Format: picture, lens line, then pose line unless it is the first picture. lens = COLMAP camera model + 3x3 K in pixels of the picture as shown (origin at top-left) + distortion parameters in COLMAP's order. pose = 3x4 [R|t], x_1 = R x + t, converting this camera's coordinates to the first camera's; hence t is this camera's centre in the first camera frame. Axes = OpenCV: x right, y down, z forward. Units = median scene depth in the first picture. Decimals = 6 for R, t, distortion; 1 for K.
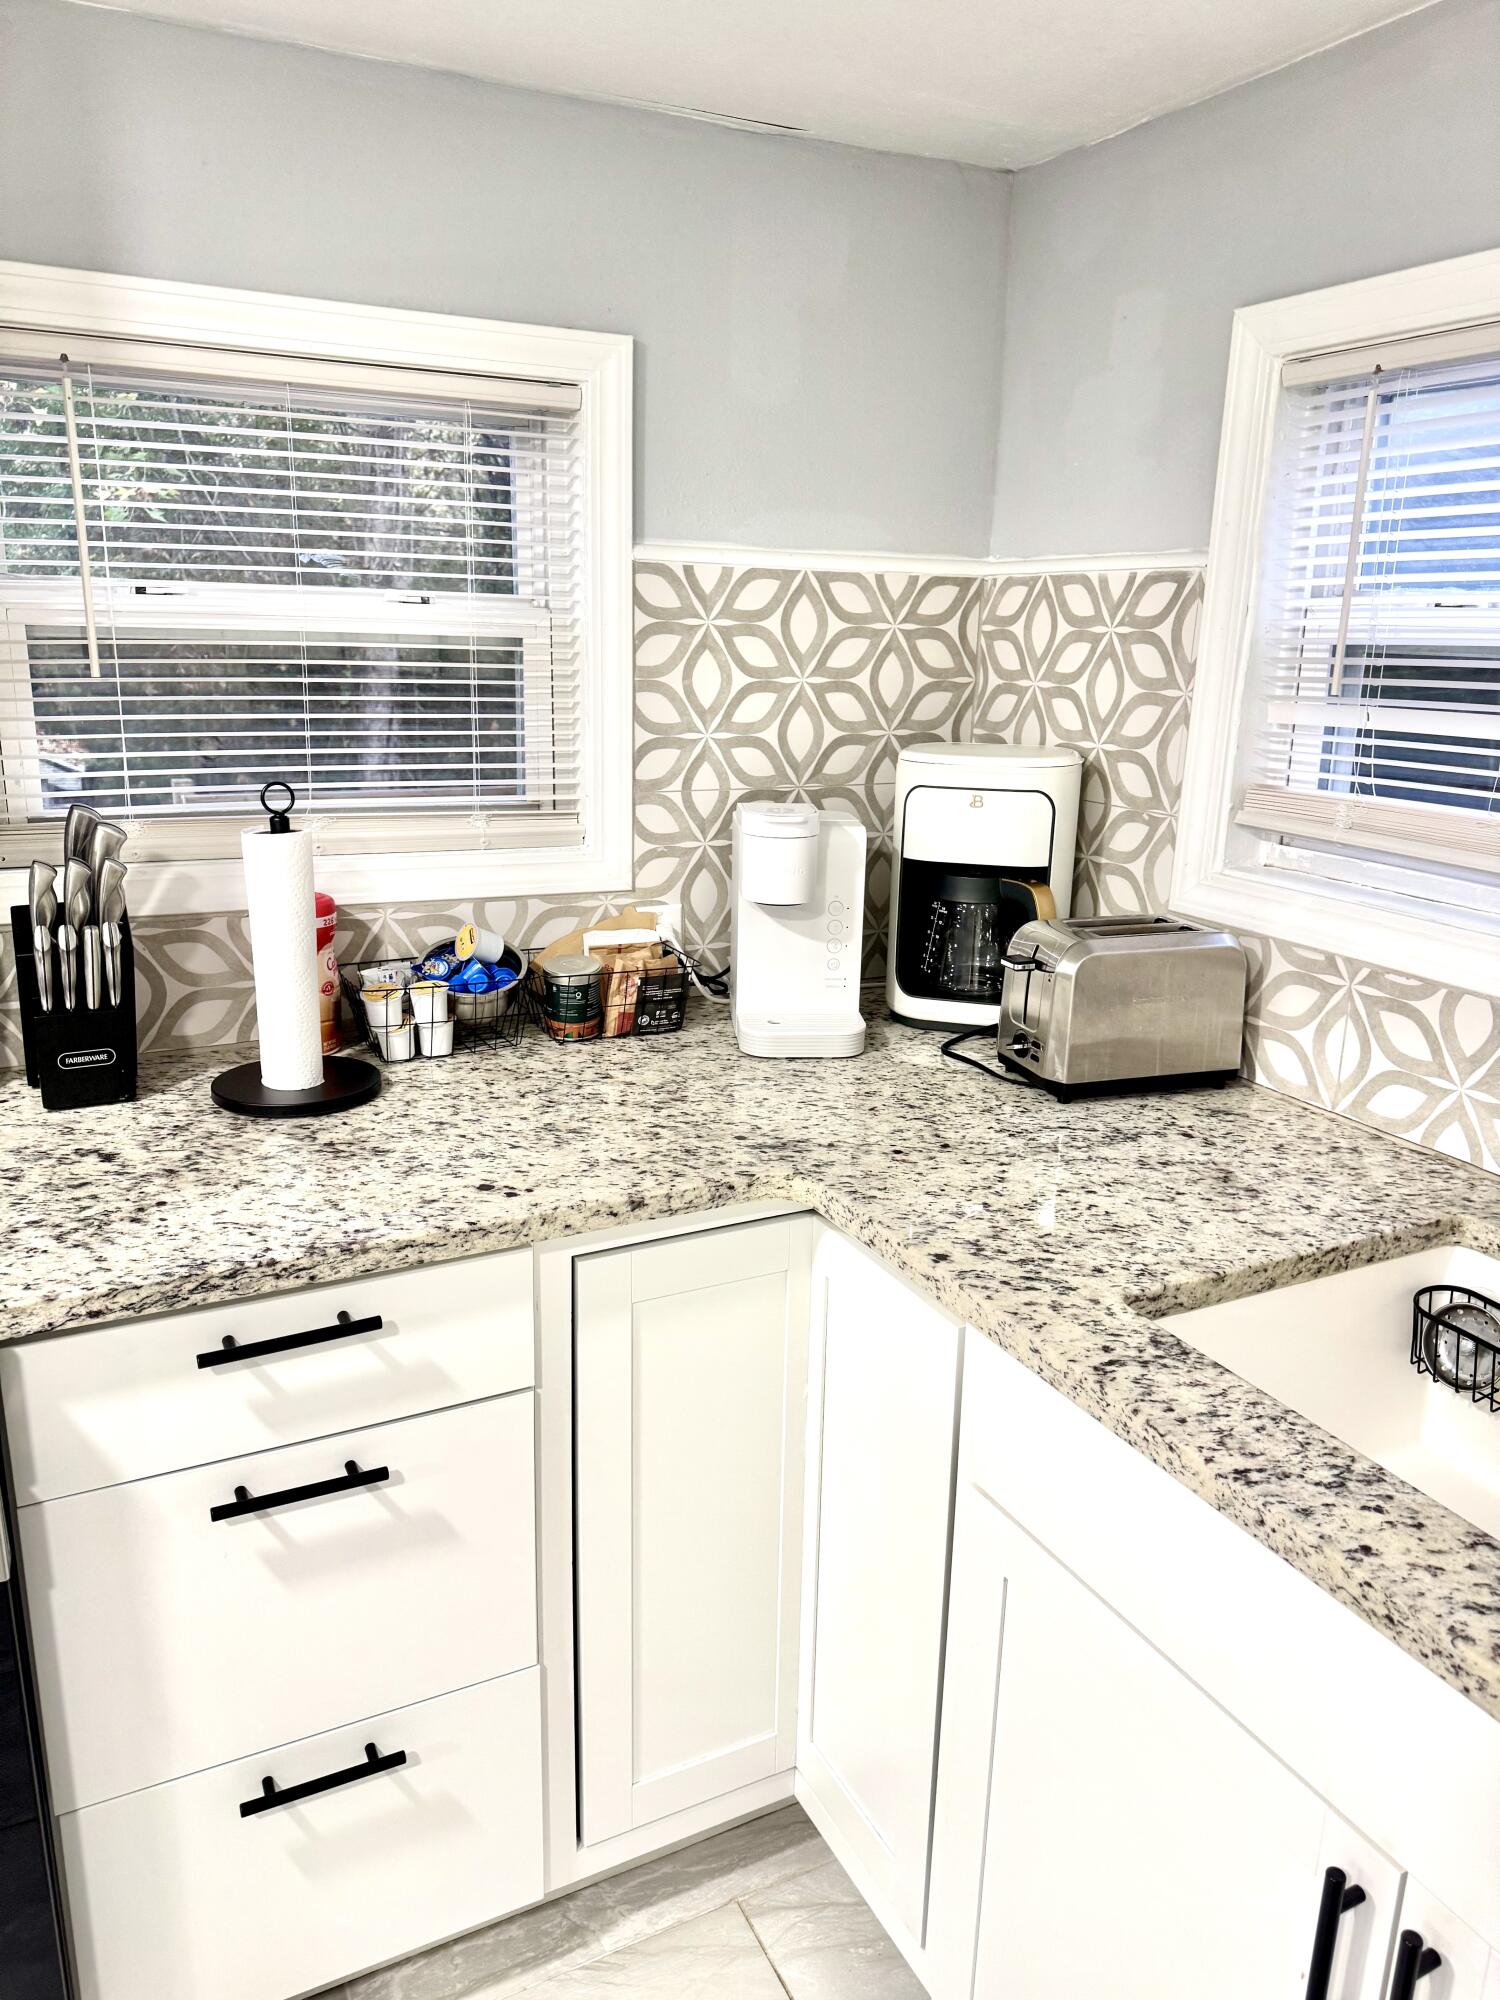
lens RADIAL K [[1379.7, 0, 750.0], [0, 1379.7, 1000.0], [0, 0, 1]] dist [0.141733, -0.214810]
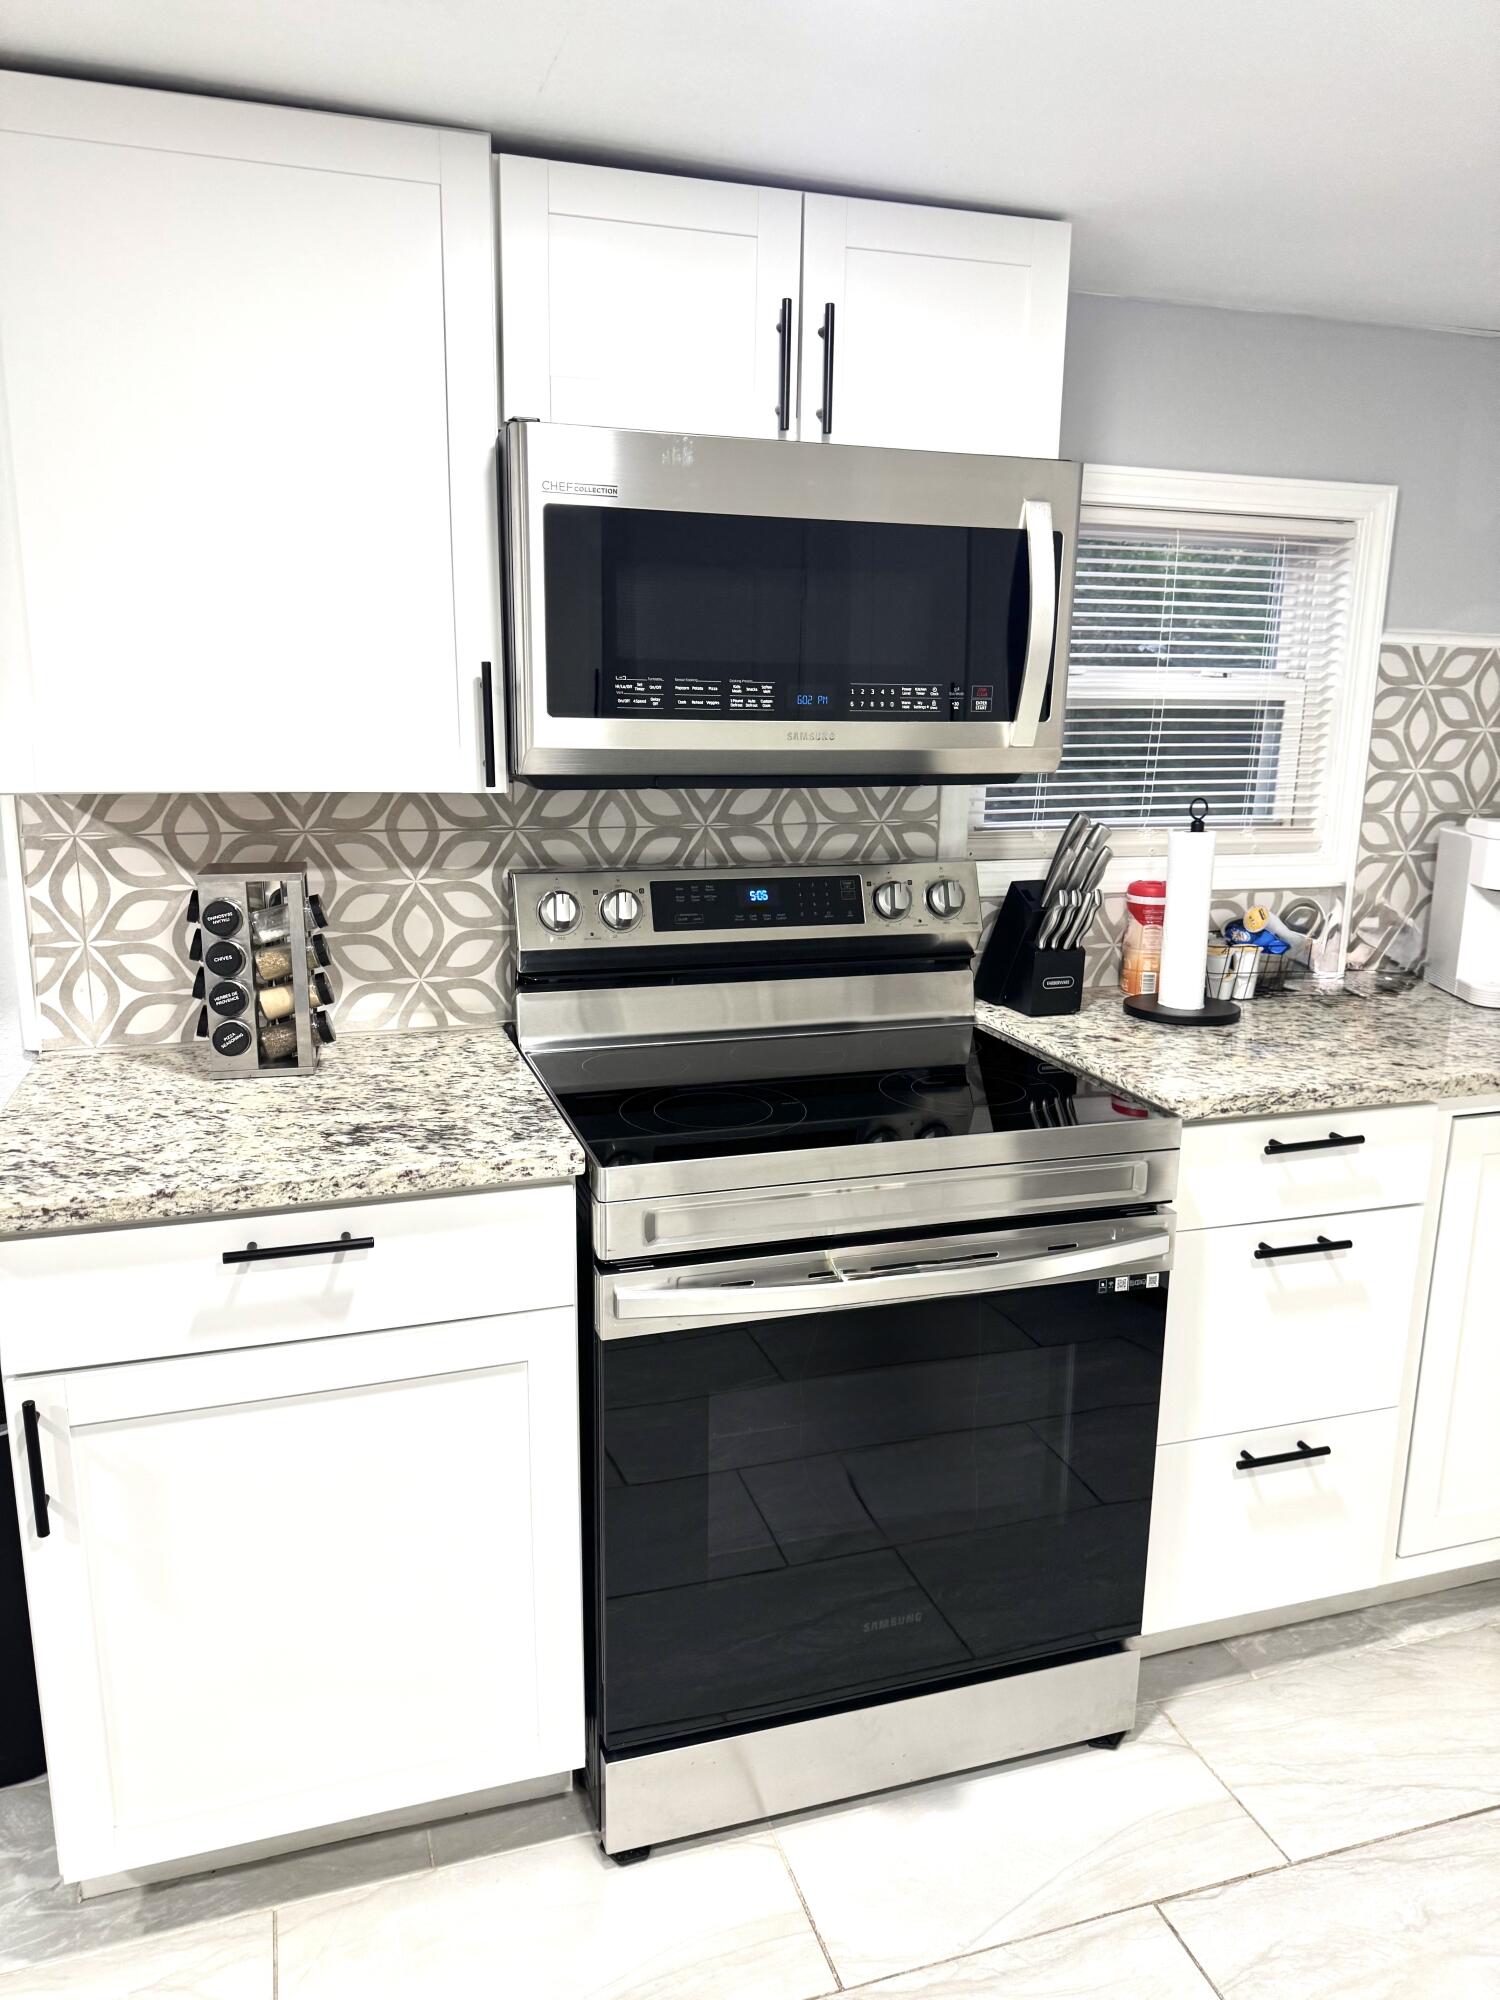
lens RADIAL K [[1396.0, 0, 745.1], [0, 1396.0, 998.0], [0, 0, 1]] dist [0.059698, -0.076338]
pose [[0.988089, 0.027799, -0.151355, -0.484500], [-0.035451, 0.998214, -0.048092, 0.119737], [0.149747, 0.052884, 0.987309, -0.436822]]
